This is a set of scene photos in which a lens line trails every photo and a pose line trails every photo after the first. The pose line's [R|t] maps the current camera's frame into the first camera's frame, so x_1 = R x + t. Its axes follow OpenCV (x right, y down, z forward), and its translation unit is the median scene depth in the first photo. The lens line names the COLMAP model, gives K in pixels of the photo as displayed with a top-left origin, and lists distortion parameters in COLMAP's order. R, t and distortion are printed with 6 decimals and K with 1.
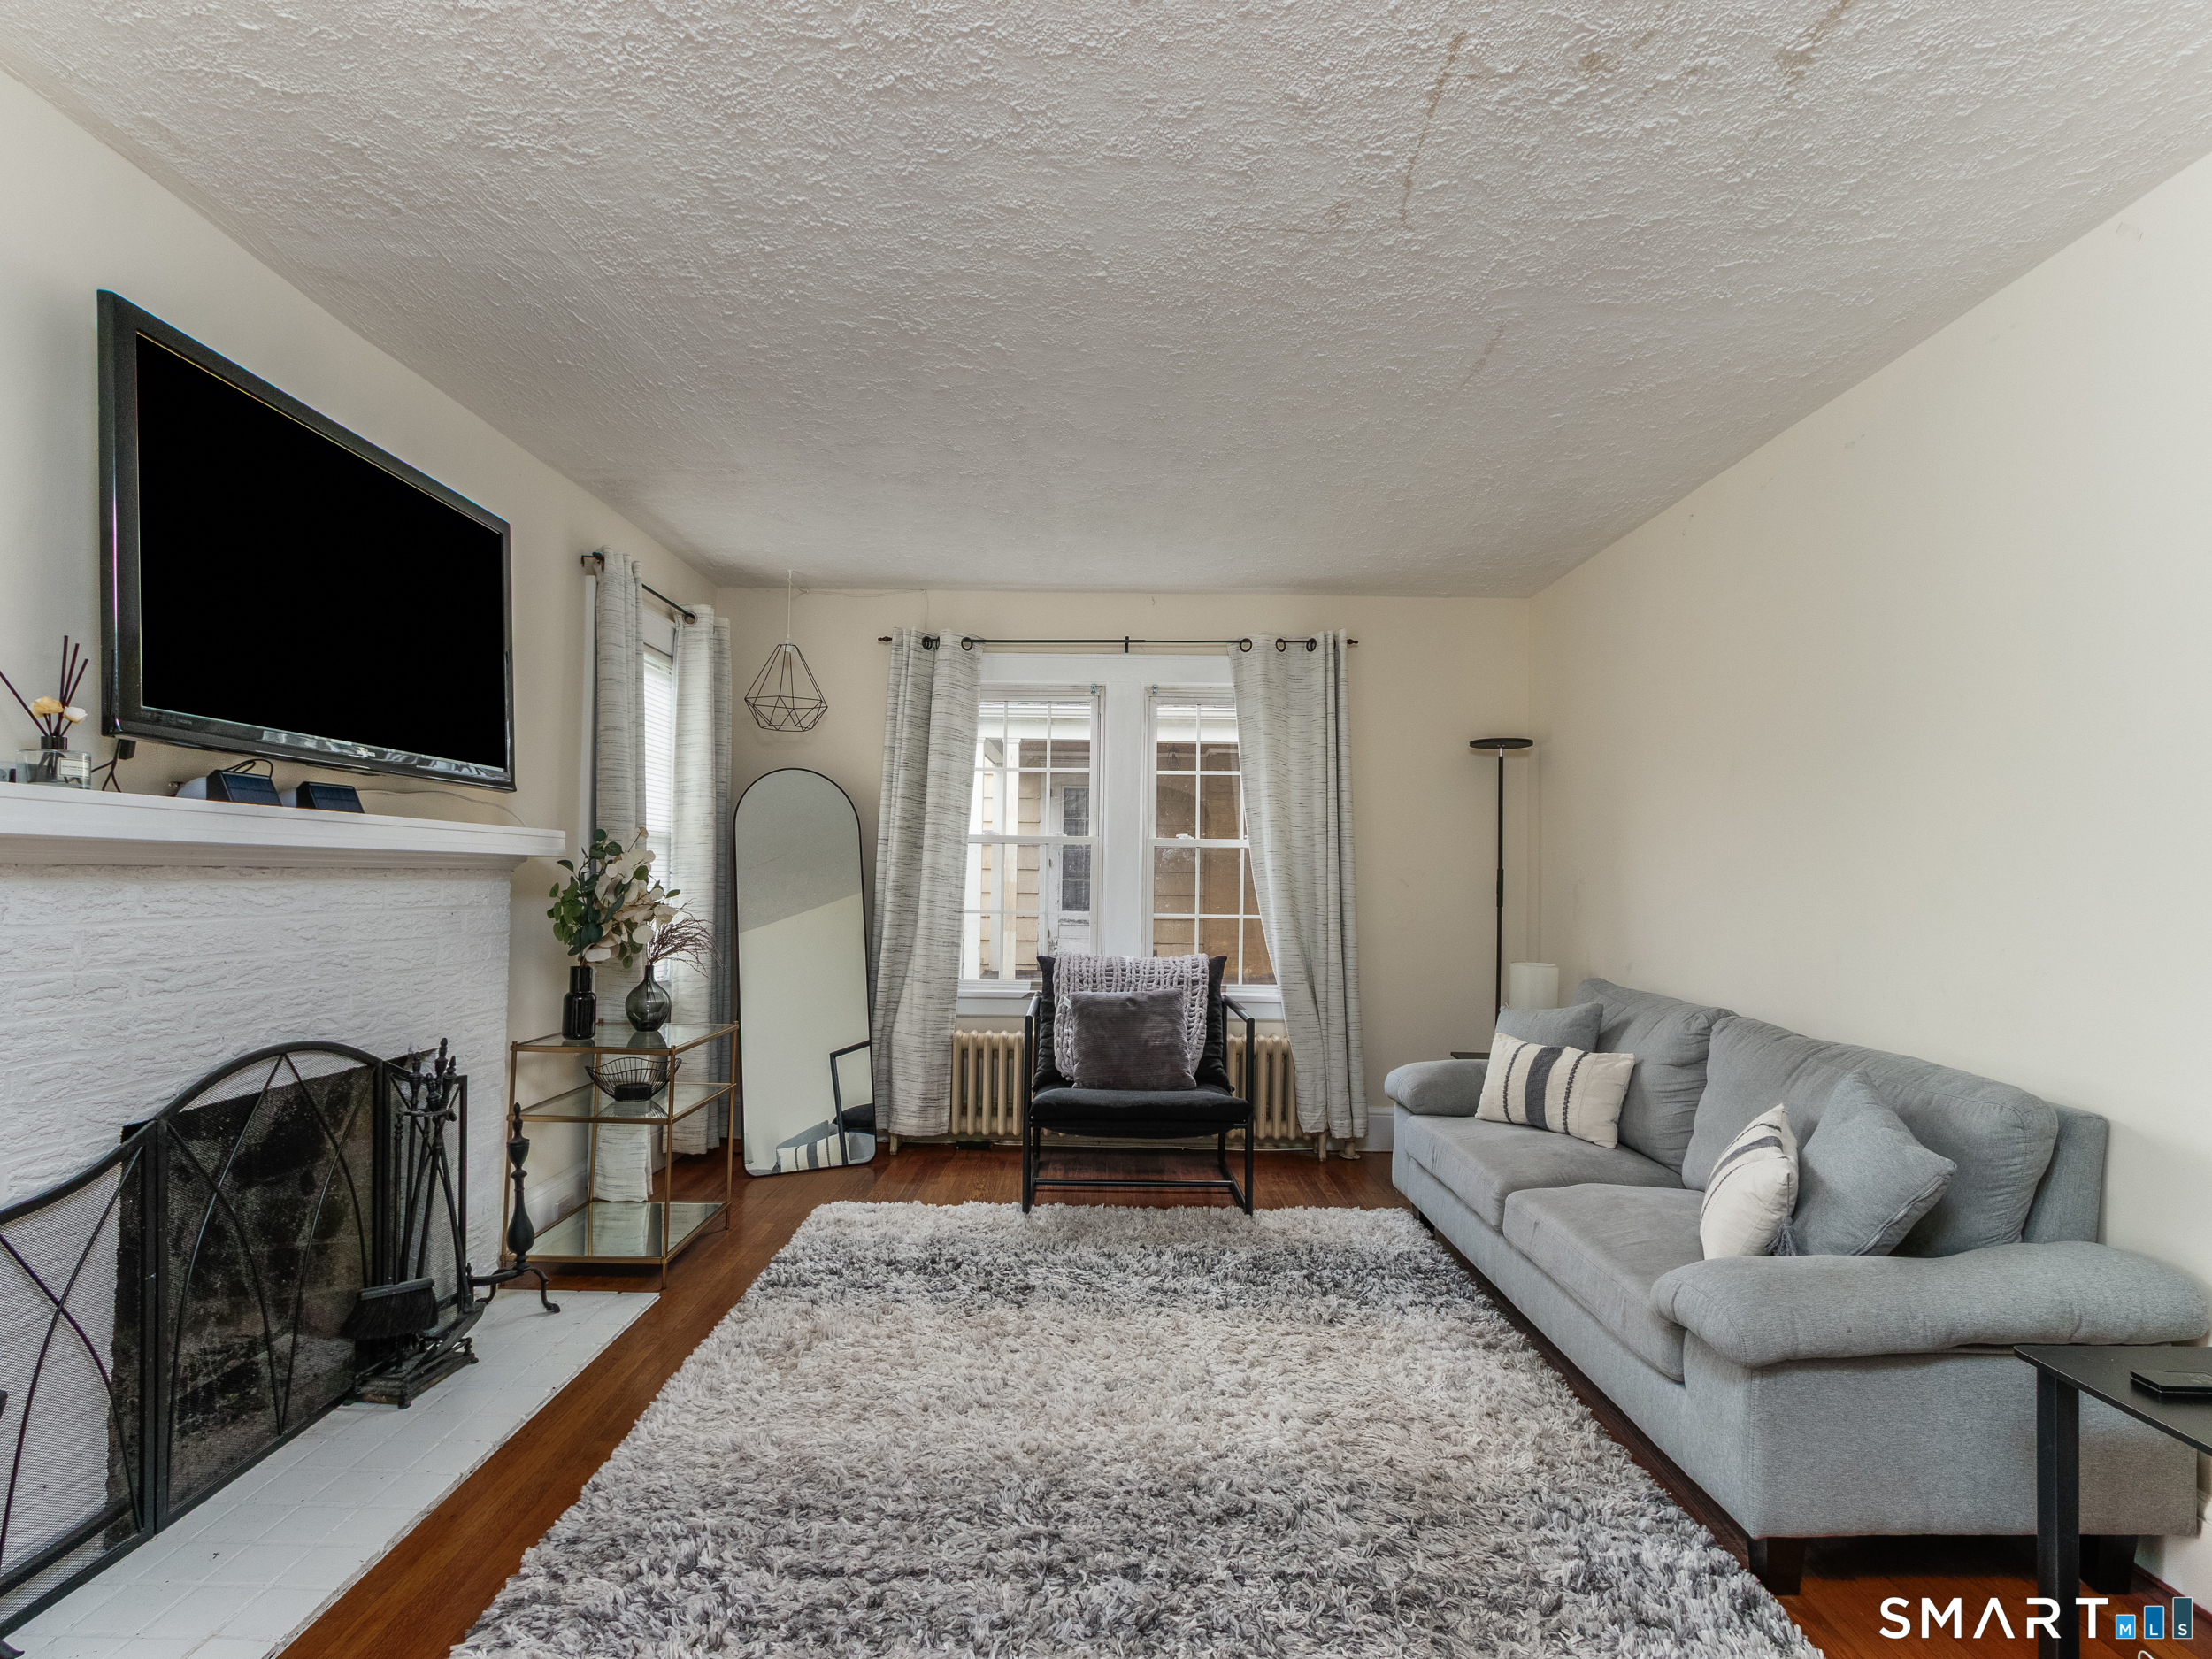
lens RADIAL K [[1142.6, 0, 1094.3], [0, 1142.6, 842.0], [0, 0, 1]] dist [0.010833, -0.000027]
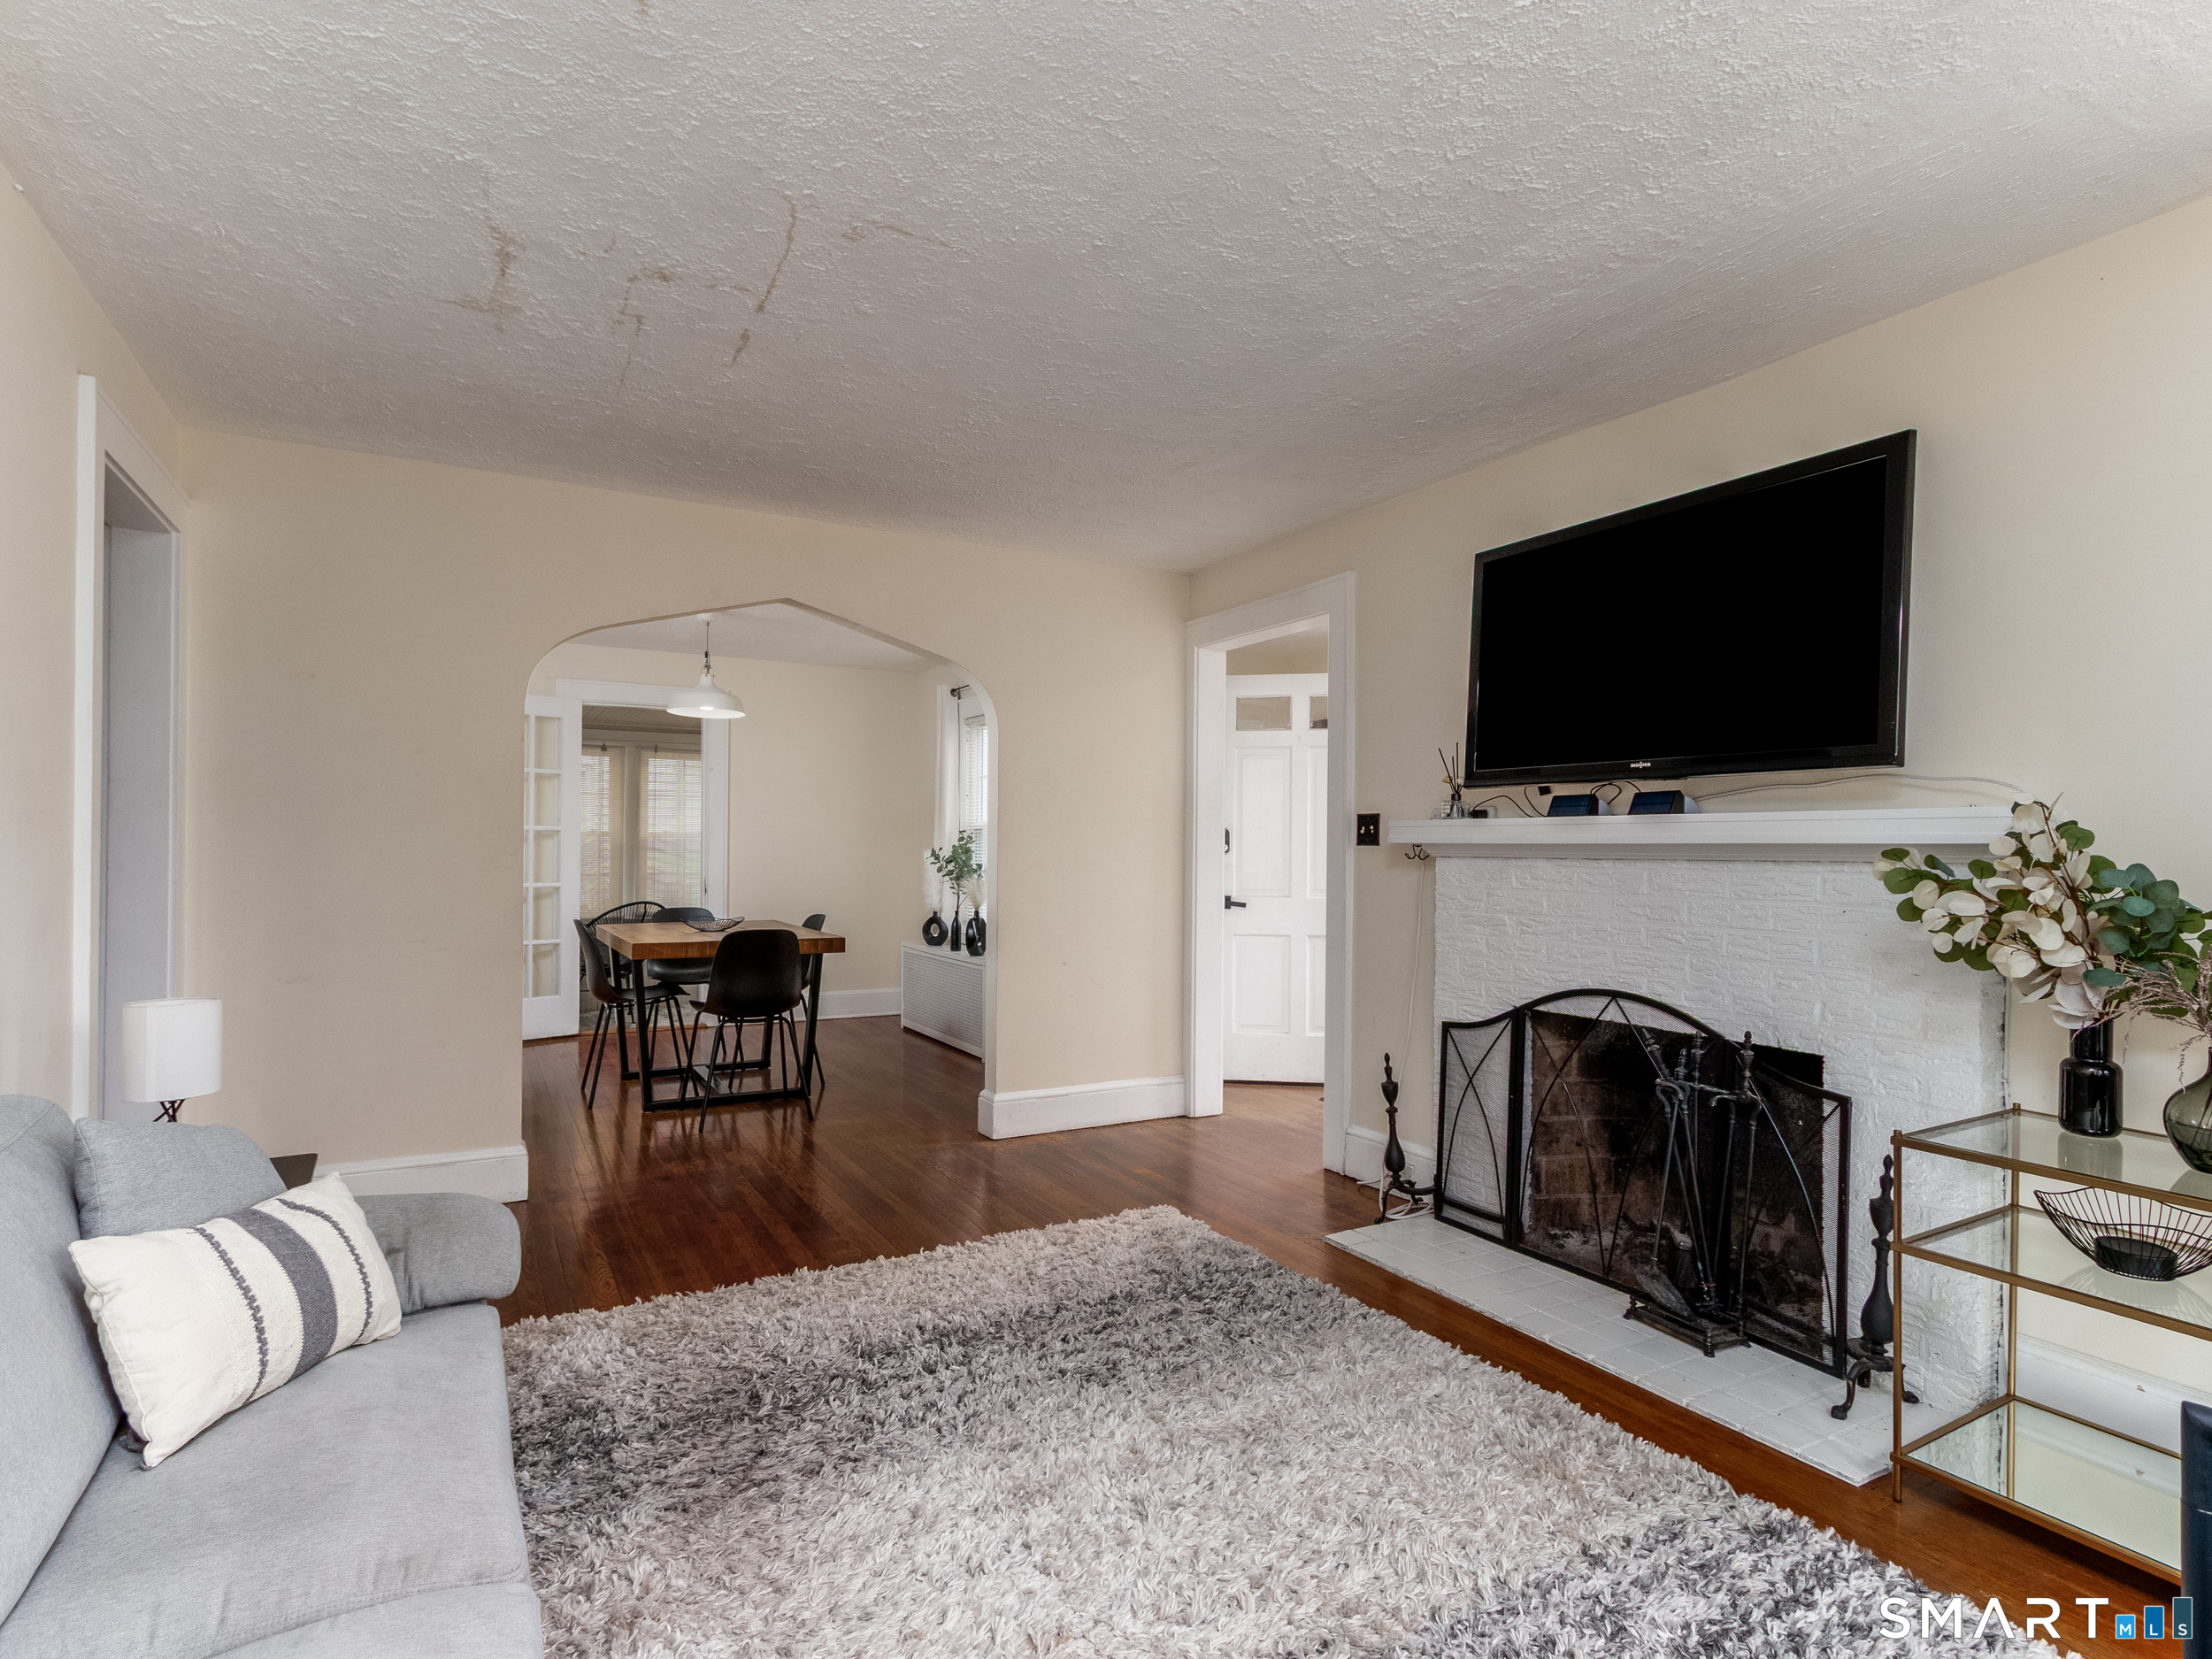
lens RADIAL K [[1142.6, 0, 1094.3], [0, 1142.6, 842.0], [0, 0, 1]] dist [0.010833, -0.000027]
pose [[-0.869761, -0.015982, -0.493215, 0.301791], [0.001804, 0.999366, -0.035565, 0.029768], [0.493471, -0.031823, -0.869180, 1.151027]]
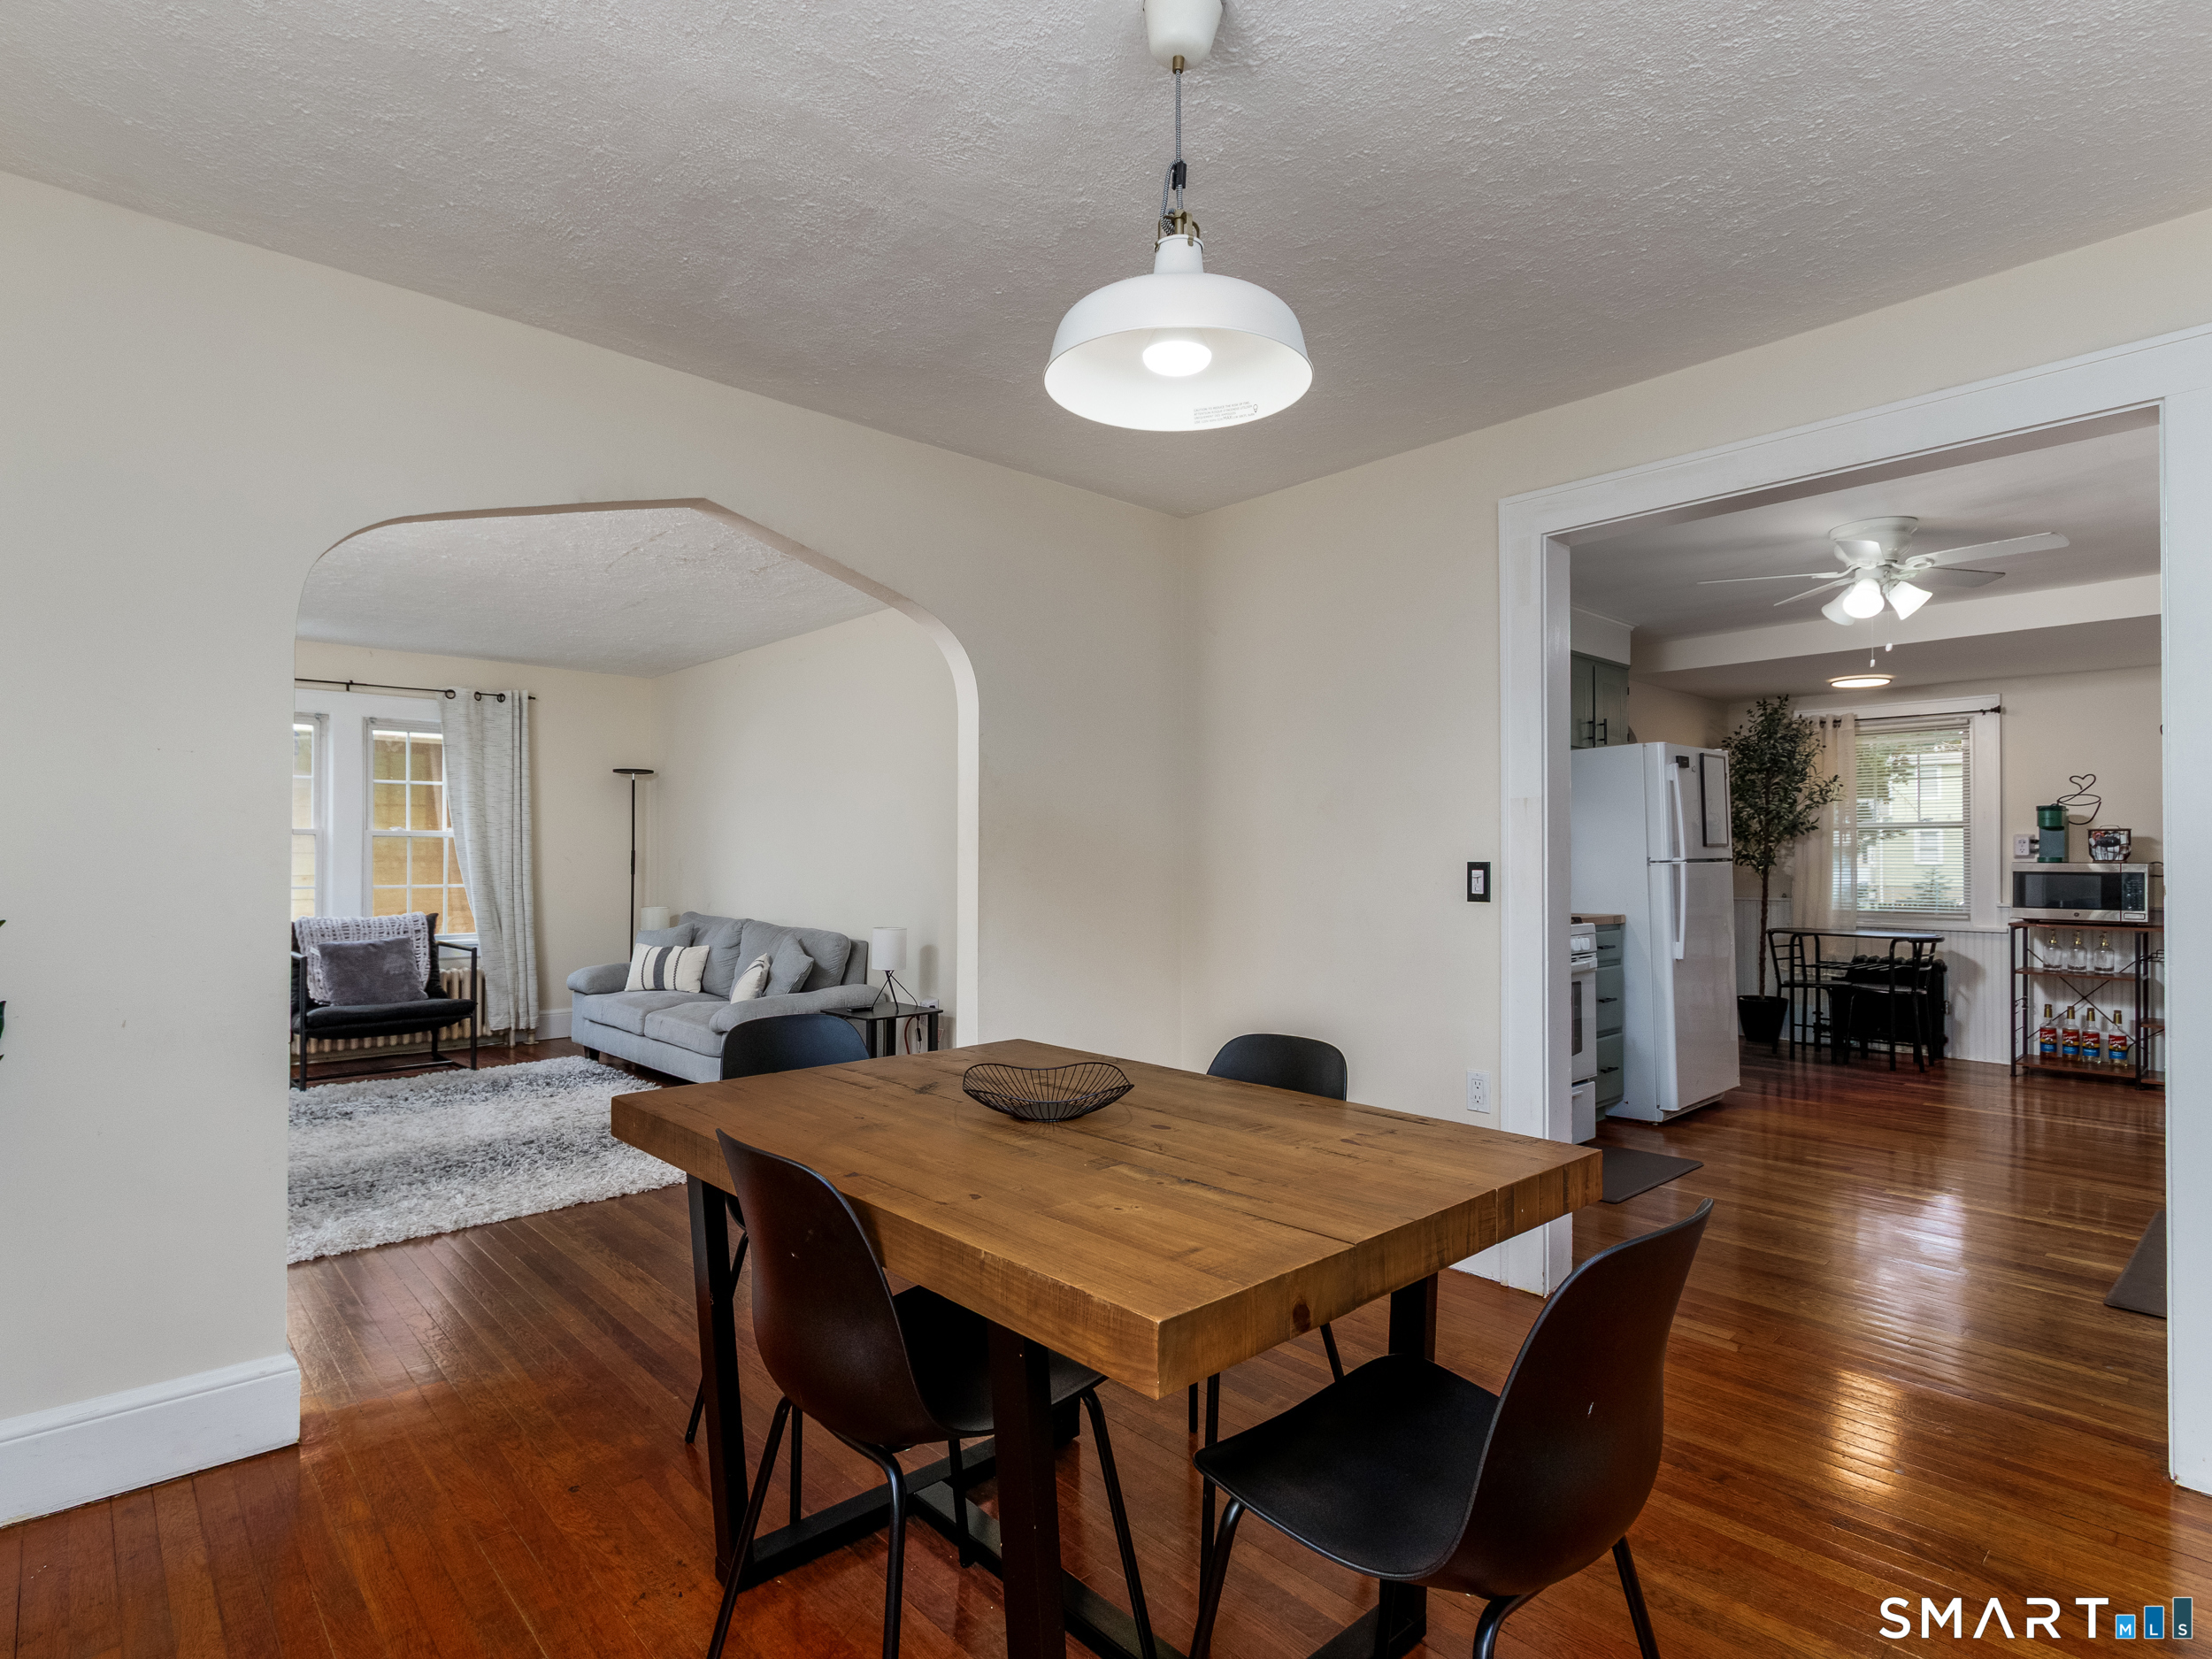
lens RADIAL K [[1142.6, 0, 1094.3], [0, 1142.6, 842.0], [0, 0, 1]] dist [0.010833, -0.000027]
pose [[0.730948, -0.002380, 0.682429, -0.333130], [-0.013417, 0.999750, 0.017858, -0.033622], [-0.682301, -0.022210, 0.730734, -0.764496]]
